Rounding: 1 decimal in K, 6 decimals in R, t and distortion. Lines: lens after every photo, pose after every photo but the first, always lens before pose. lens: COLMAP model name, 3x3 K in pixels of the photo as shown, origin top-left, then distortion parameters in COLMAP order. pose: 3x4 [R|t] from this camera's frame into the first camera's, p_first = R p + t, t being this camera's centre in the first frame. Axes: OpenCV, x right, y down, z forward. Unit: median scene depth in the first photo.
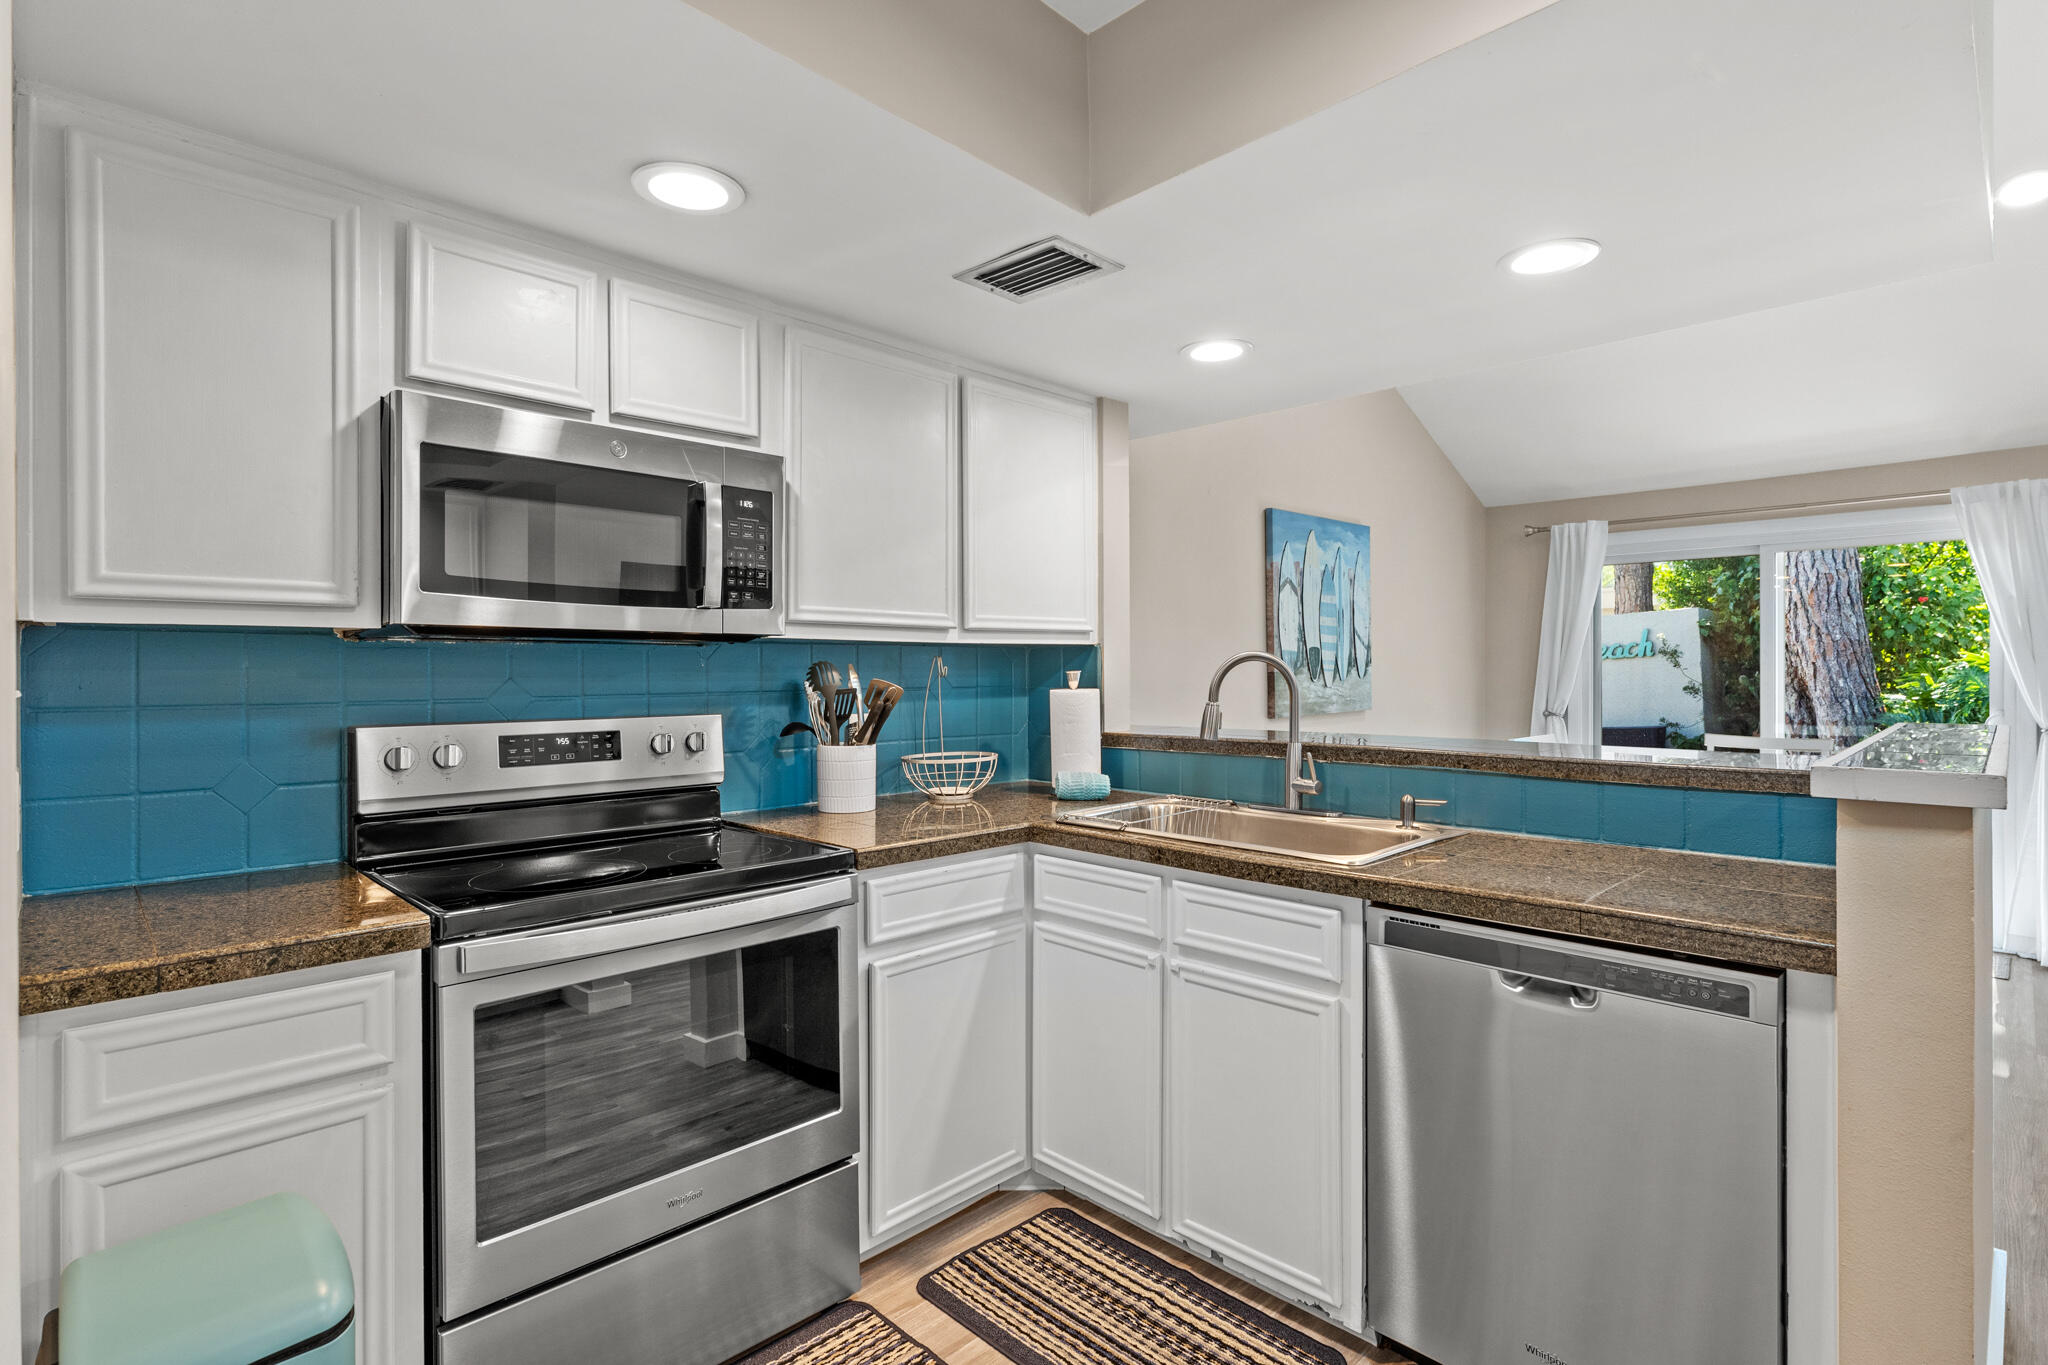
lens RADIAL K [[988.7, 0, 1023.5], [0, 988.7, 672.3], [0, 0, 1]] dist [-0.001589, -0.000595]
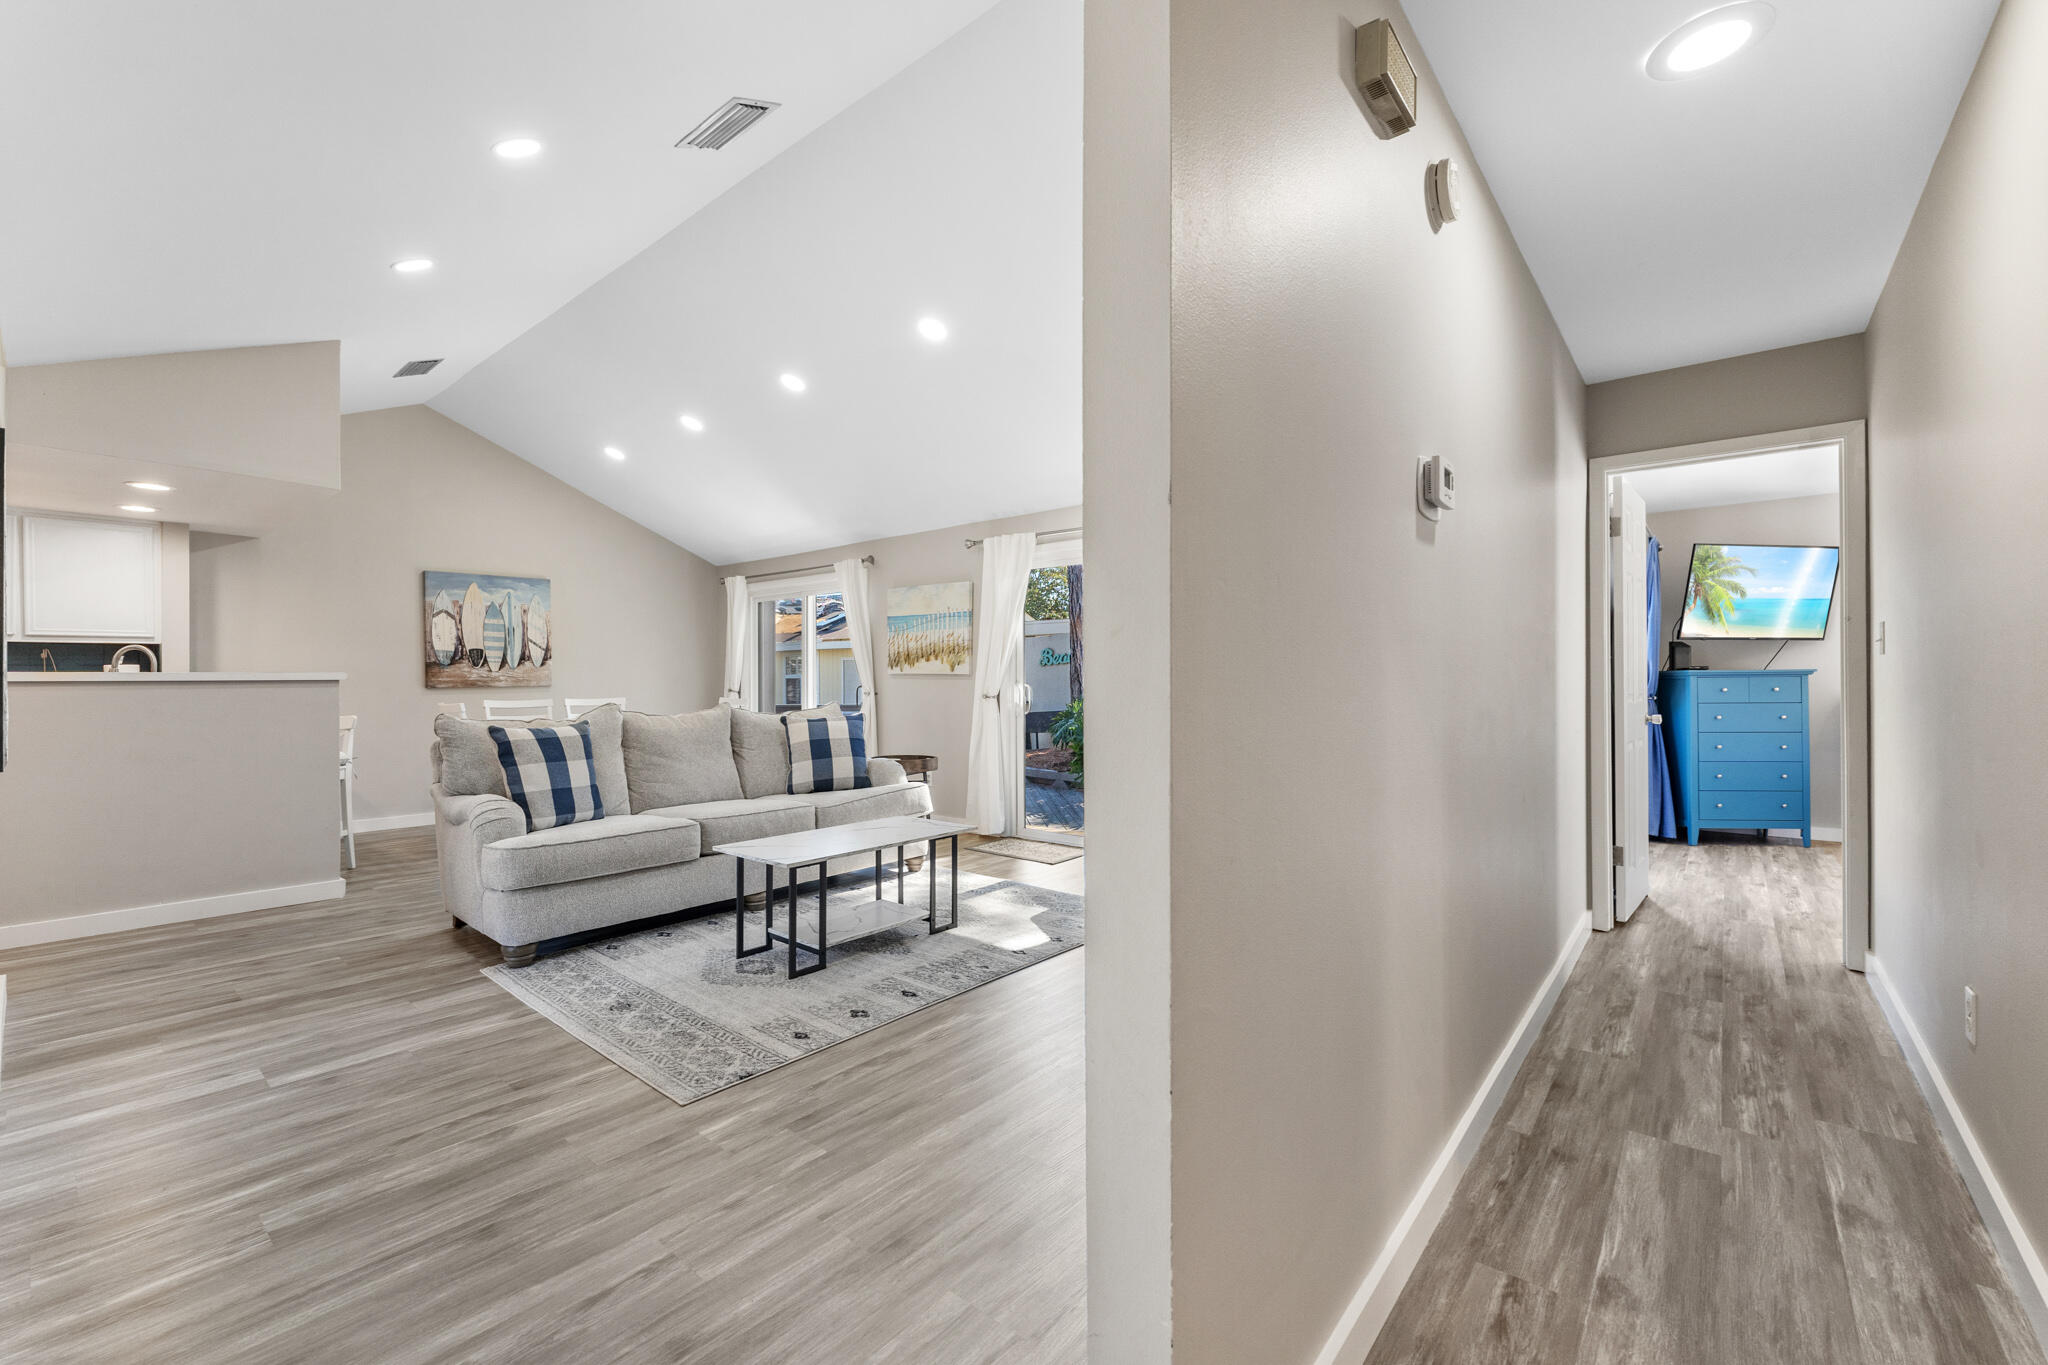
lens RADIAL K [[842.3, 0, 1024.0], [0, 842.3, 682.5], [0, 0, 1]] dist [-0.006355, 0.000579]
pose [[0.995687, -0.003020, 0.092726, 1.769226], [0.003052, 0.999995, -0.000197, 0.059931], [-0.092725, 0.000479, 0.995692, -0.916318]]
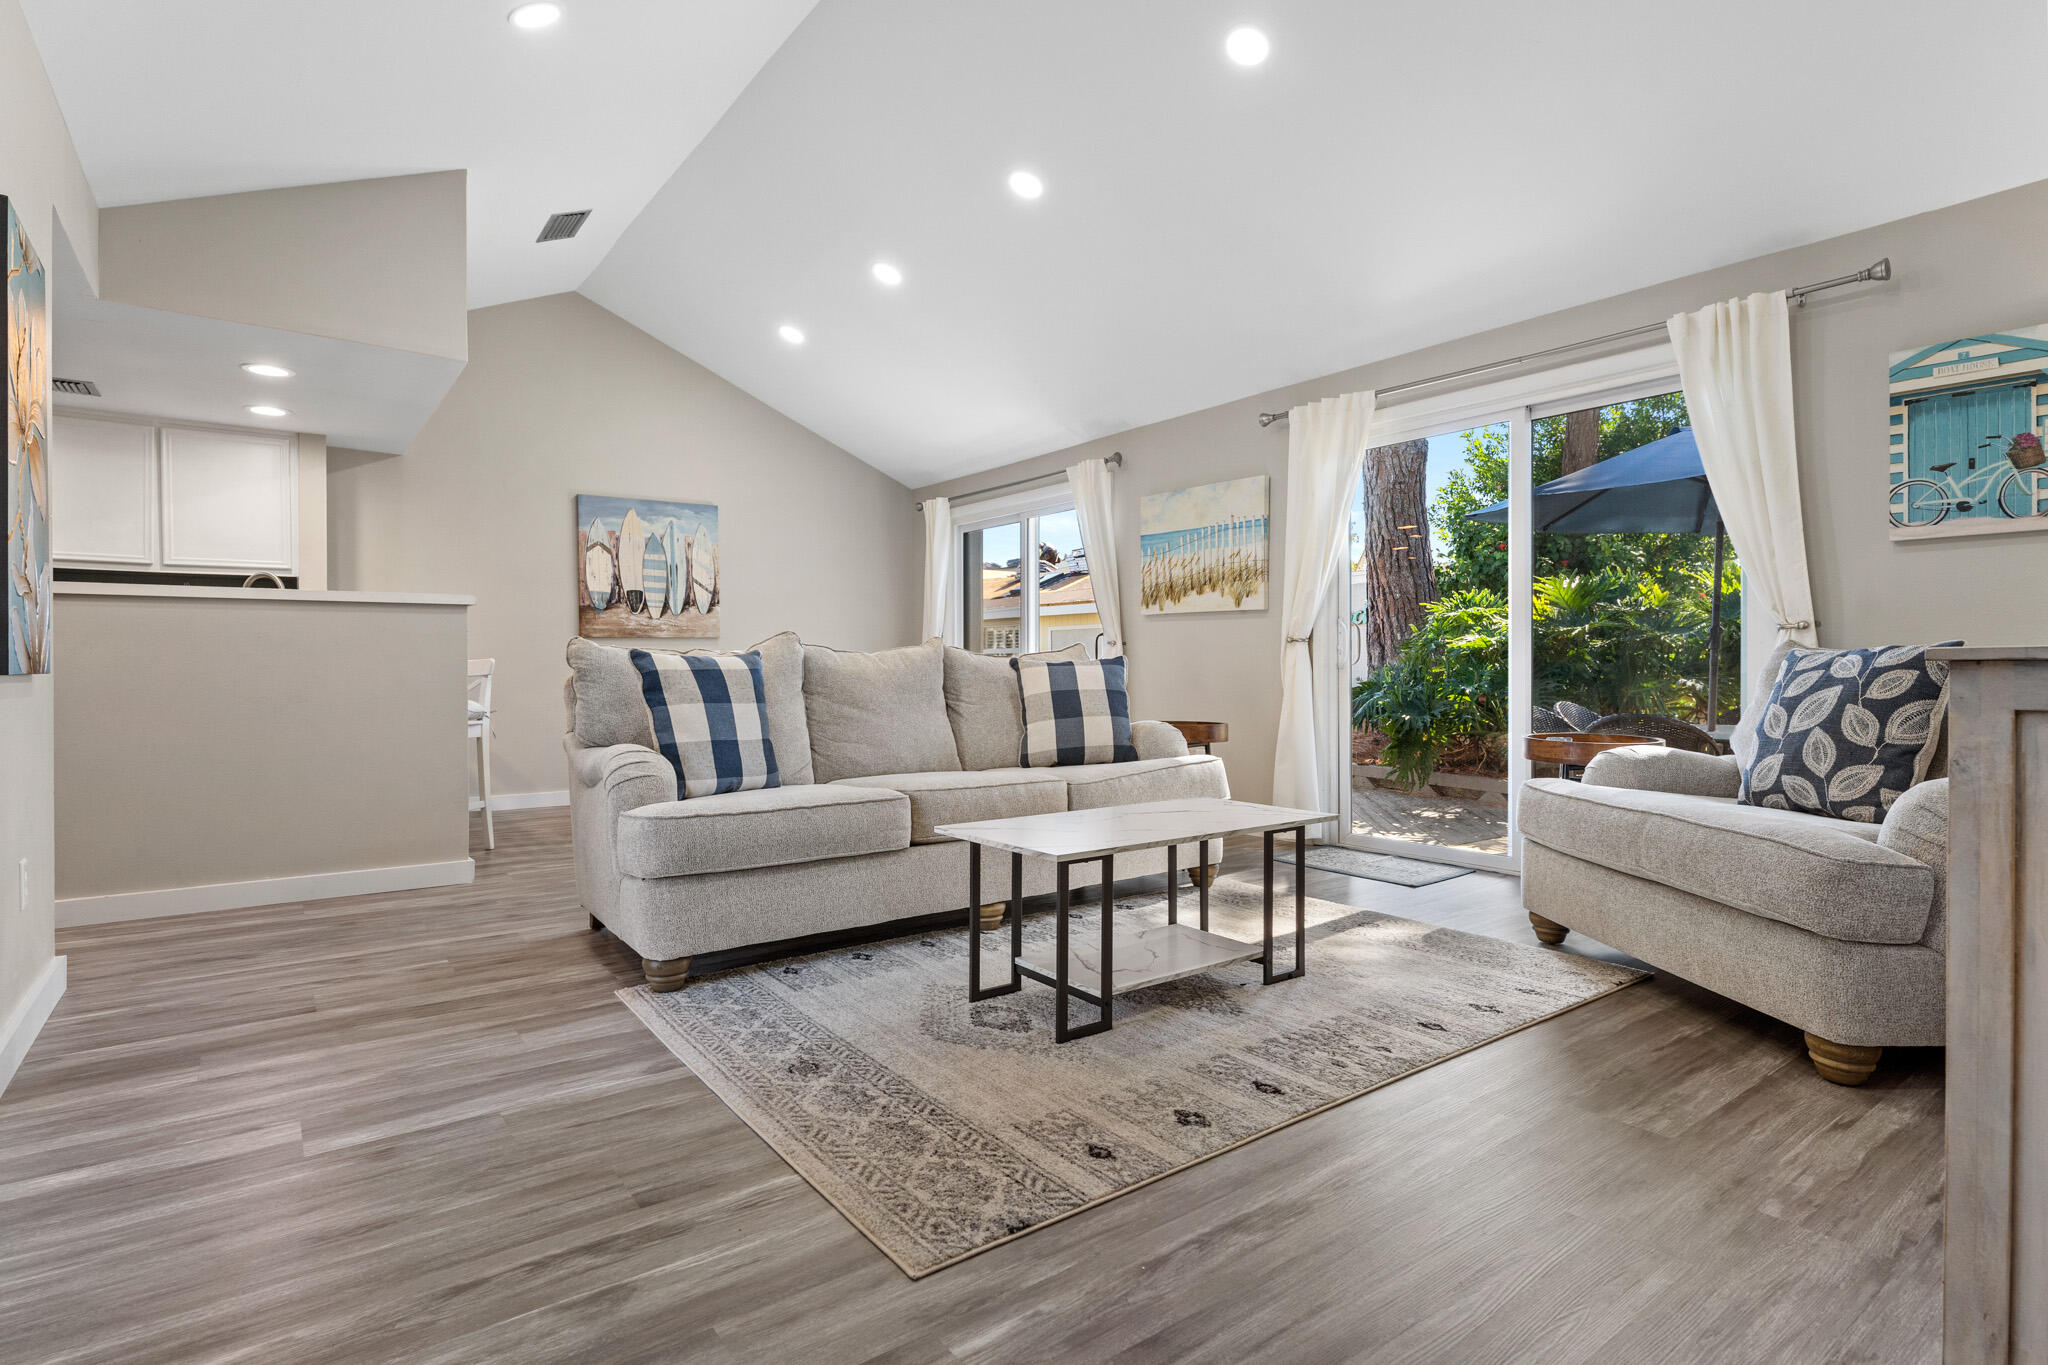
lens RADIAL K [[1017.5, 0, 1020.4], [0, 1017.5, 675.4], [0, 0, 1]] dist [0.000869, -0.001062]
pose [[0.990528, -0.001430, -0.137301, 1.650211], [0.002086, 0.999987, 0.004632, 0.145264], [0.137293, -0.004874, 0.990519, -0.612236]]
